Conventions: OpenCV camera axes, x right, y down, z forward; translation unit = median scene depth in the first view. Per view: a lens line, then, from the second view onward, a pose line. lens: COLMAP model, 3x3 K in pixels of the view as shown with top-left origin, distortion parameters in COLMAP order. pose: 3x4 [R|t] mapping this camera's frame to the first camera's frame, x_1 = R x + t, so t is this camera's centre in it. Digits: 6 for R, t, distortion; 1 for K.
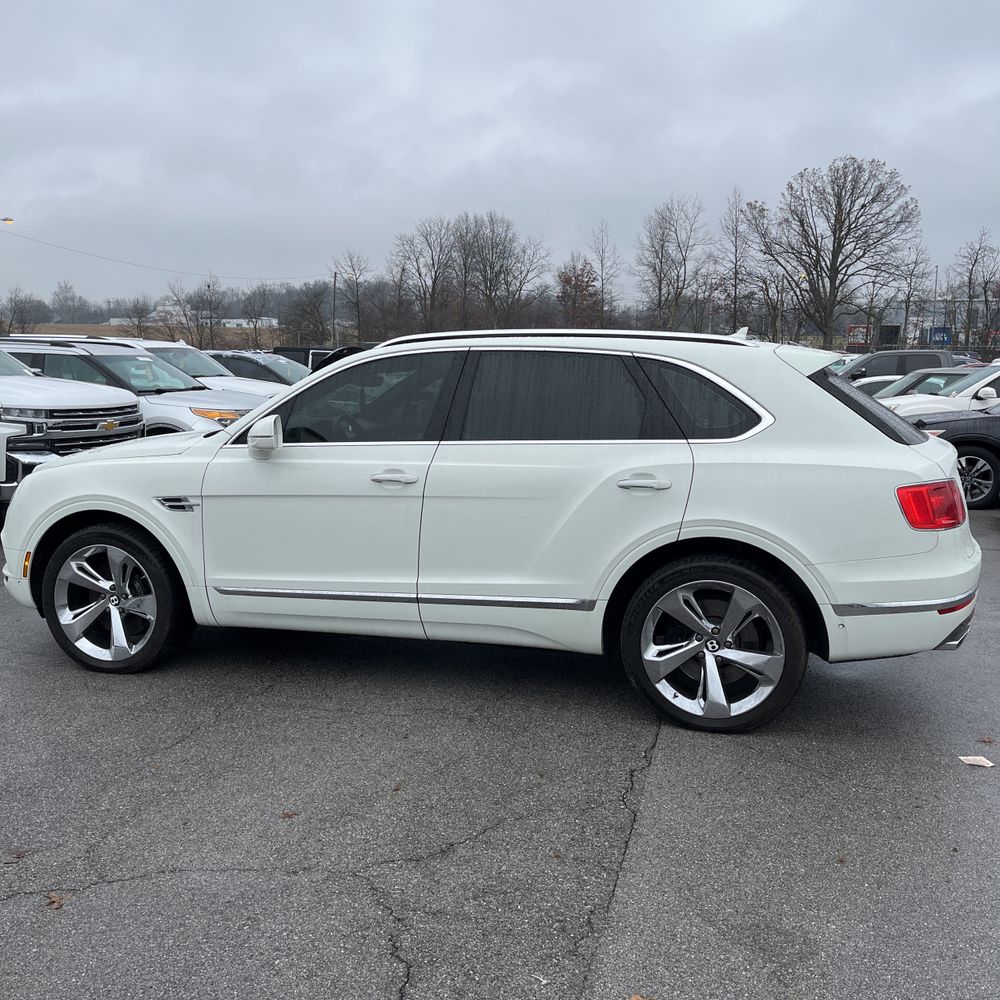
lens RADIAL K [[996.1, 0, 518.6], [0, 996.1, 496.8], [0, 0, 1]] dist [0.104363, -0.260840]
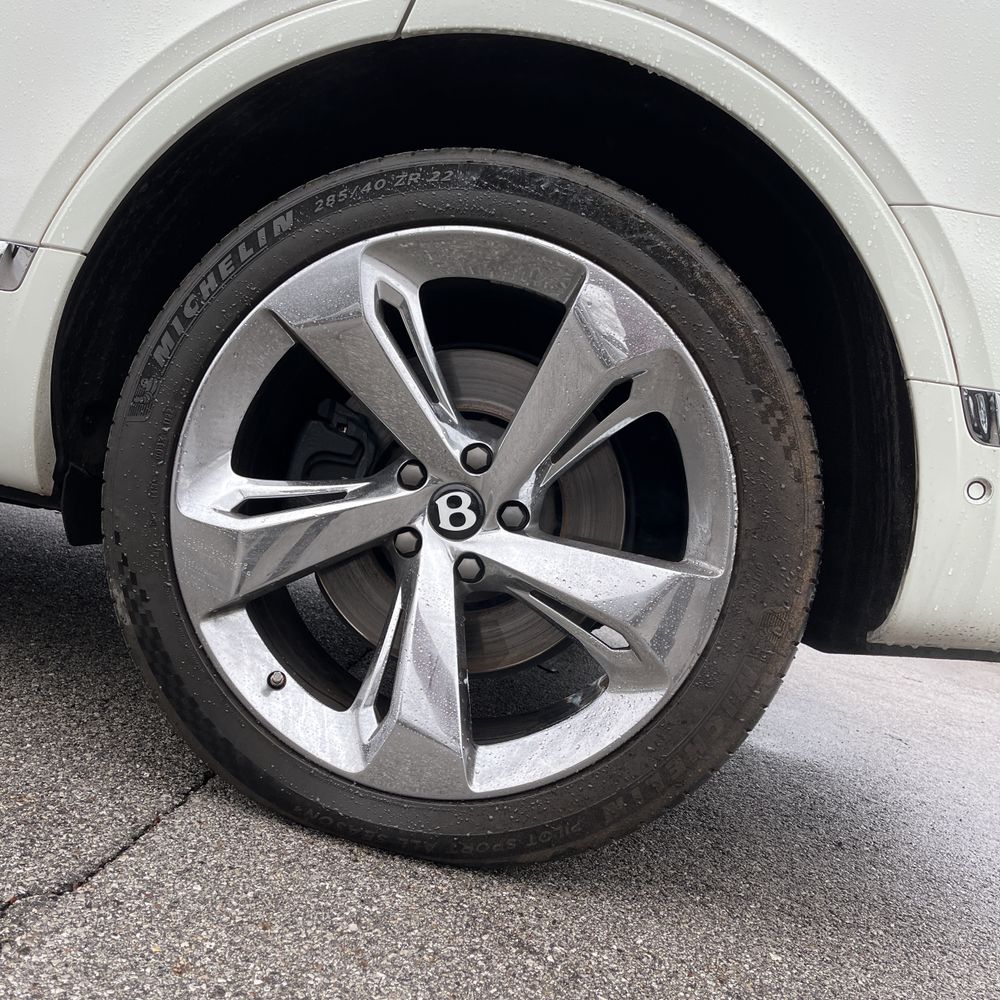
lens RADIAL K [[1000.8, 0, 500.0], [0, 1000.8, 500.0], [0, 0, 1]] dist [0.058574, -0.066543]
pose [[0.963947, 0.204963, 0.169693, 0.154872], [-0.190148, 0.976695, -0.099554, 0.163493], [-0.186143, 0.063698, 0.980456, 0.719029]]
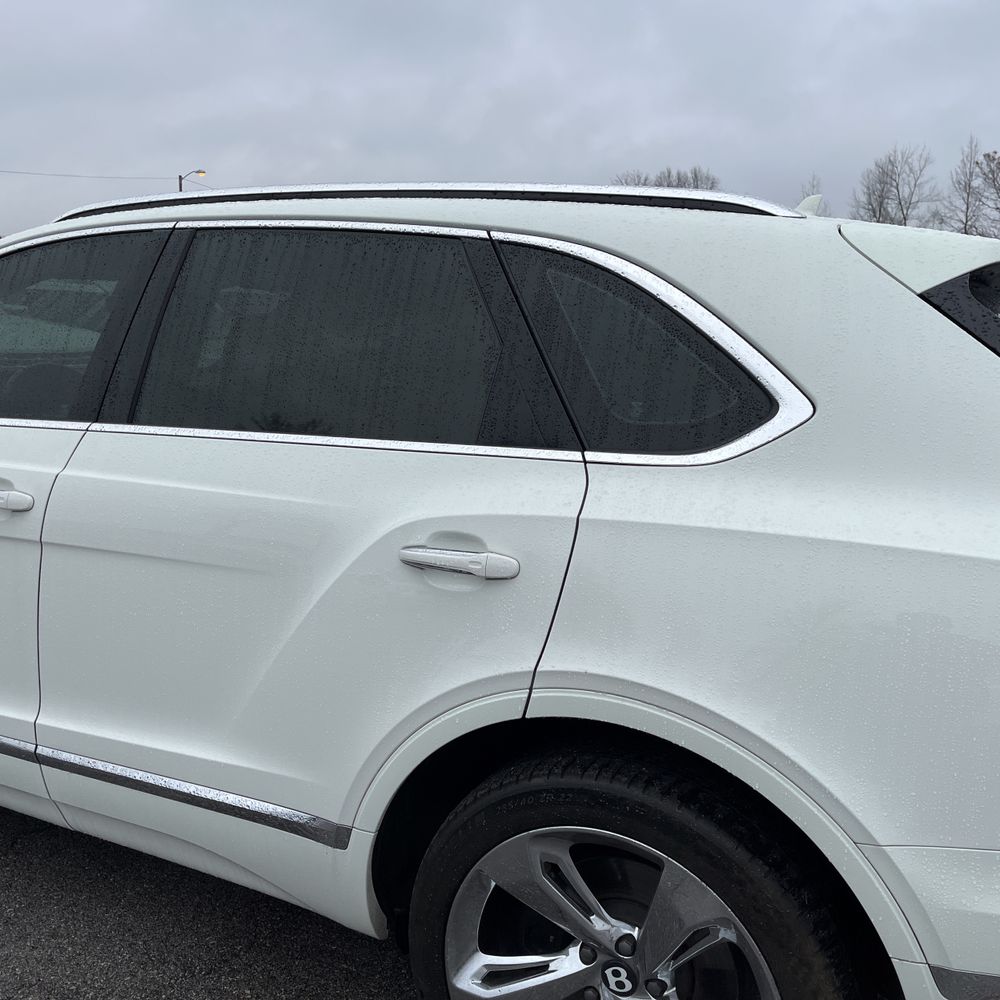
lens RADIAL K [[1012.3, 0, 516.8], [0, 1012.3, 516.4], [0, 0, 1]] dist [0.041946, -0.026565]
pose [[0.981107, 0.062055, -0.183244, 0.209528], [-0.052615, 0.997047, 0.055938, -0.051065], [0.186175, -0.045240, 0.981475, 0.588539]]
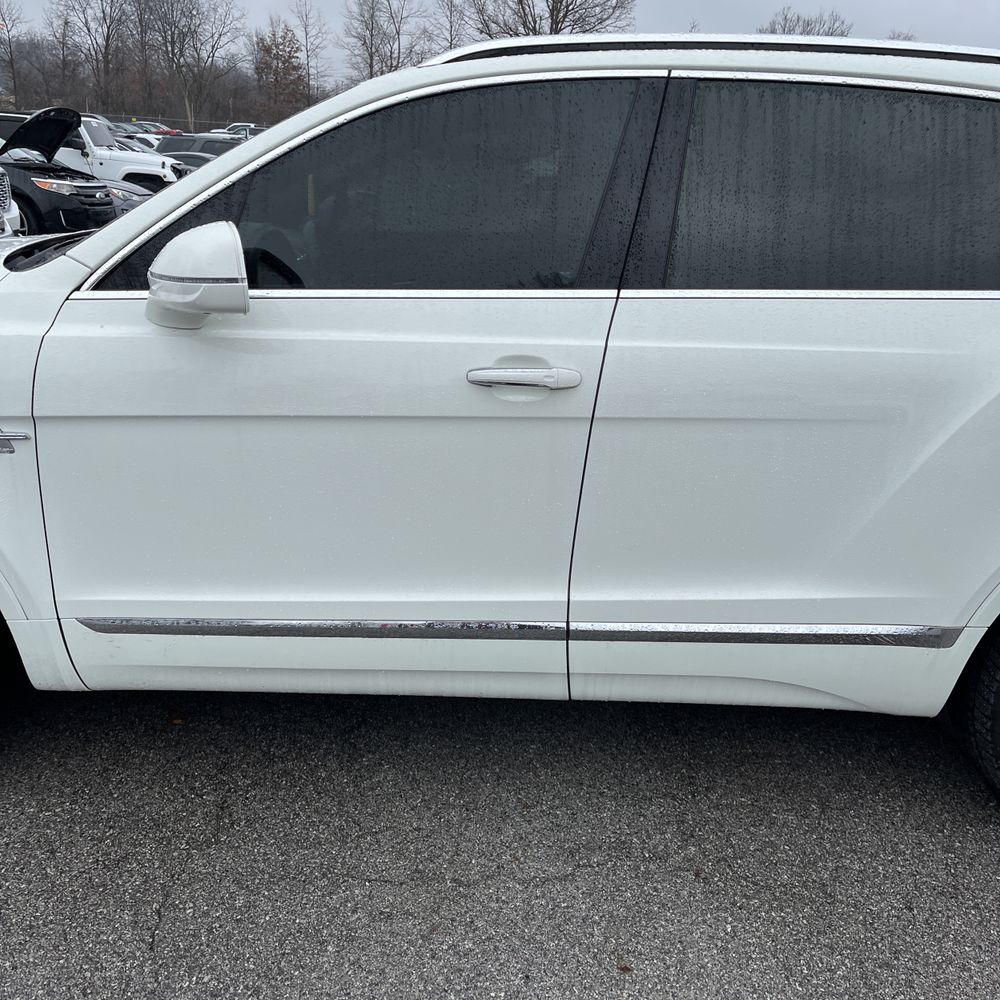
lens RADIAL K [[1000.8, 0, 500.0], [0, 1000.8, 500.0], [0, 0, 1]] dist [0.058574, -0.066543]
pose [[0.963851, -0.054598, 0.260789, -0.259793], [0.001664, 0.979994, 0.199019, -0.055028], [-0.266438, -0.191390, 0.944659, 0.589361]]
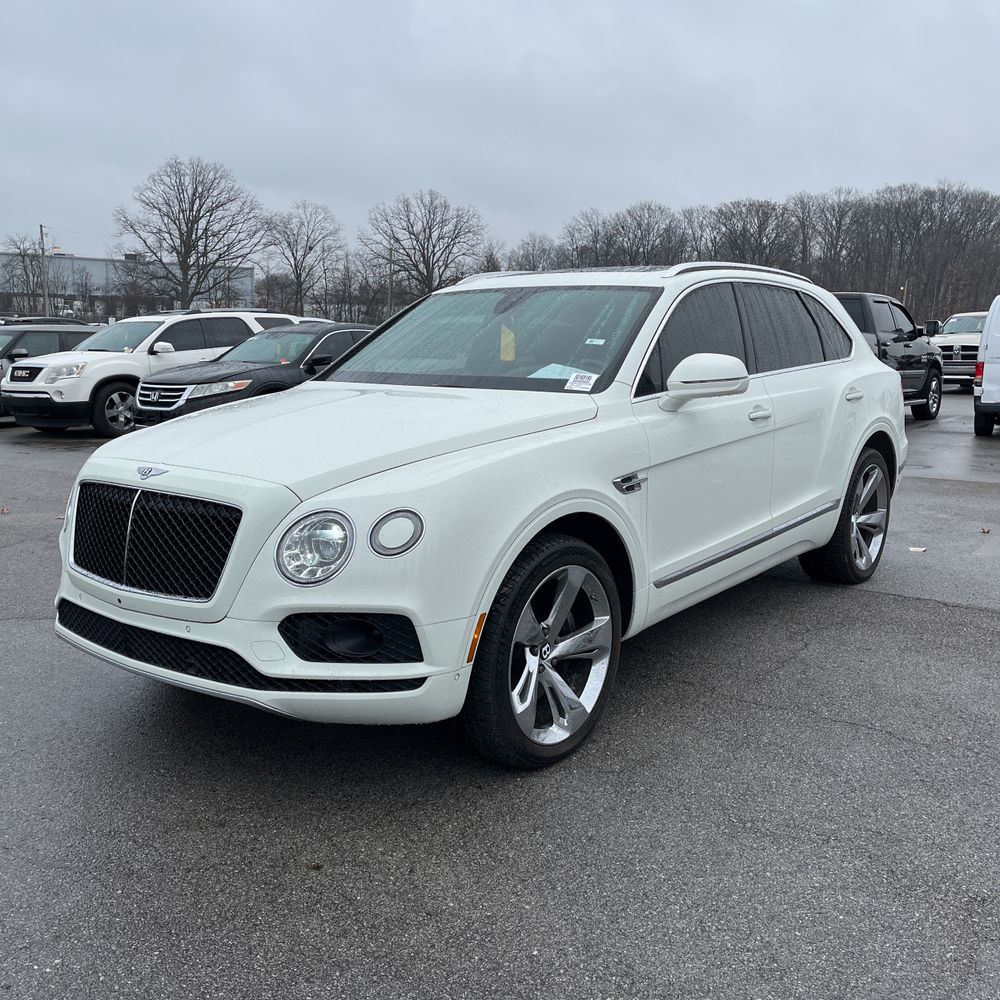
lens RADIAL K [[1000.8, 0, 500.0], [0, 1000.8, 500.0], [0, 0, 1]] dist [0.058574, -0.066543]
pose [[0.388627, -0.165147, 0.906474, -1.144958], [0.132692, 0.983582, 0.122307, -0.091645], [-0.911791, 0.072750, 0.404160, 0.866605]]
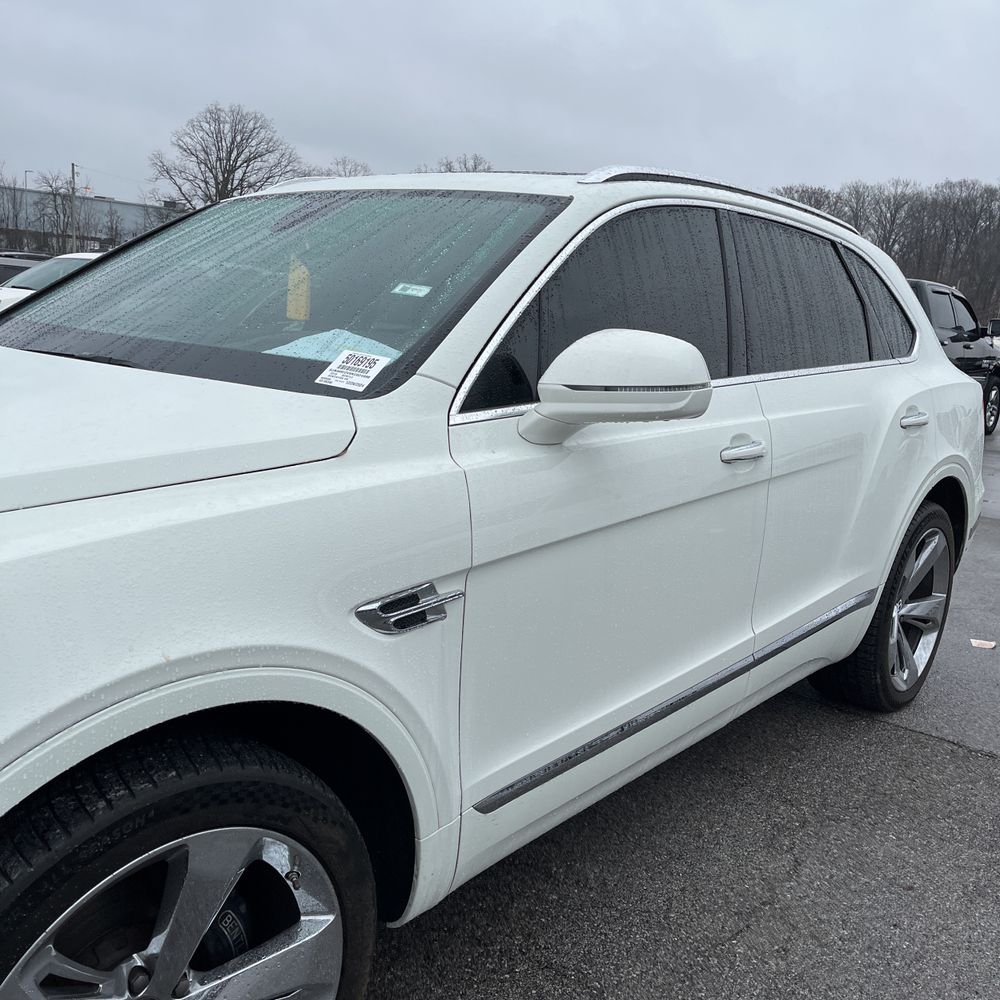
lens RADIAL K [[1009.5, 0, 500.8], [0, 1009.5, 509.0], [0, 0, 1]] dist [0.025702, 0.022127]
pose [[0.421824, -0.166476, 0.891263, -0.672989], [0.065773, 0.986028, 0.153047, -0.080404], [-0.904289, -0.005938, 0.426880, 0.913834]]
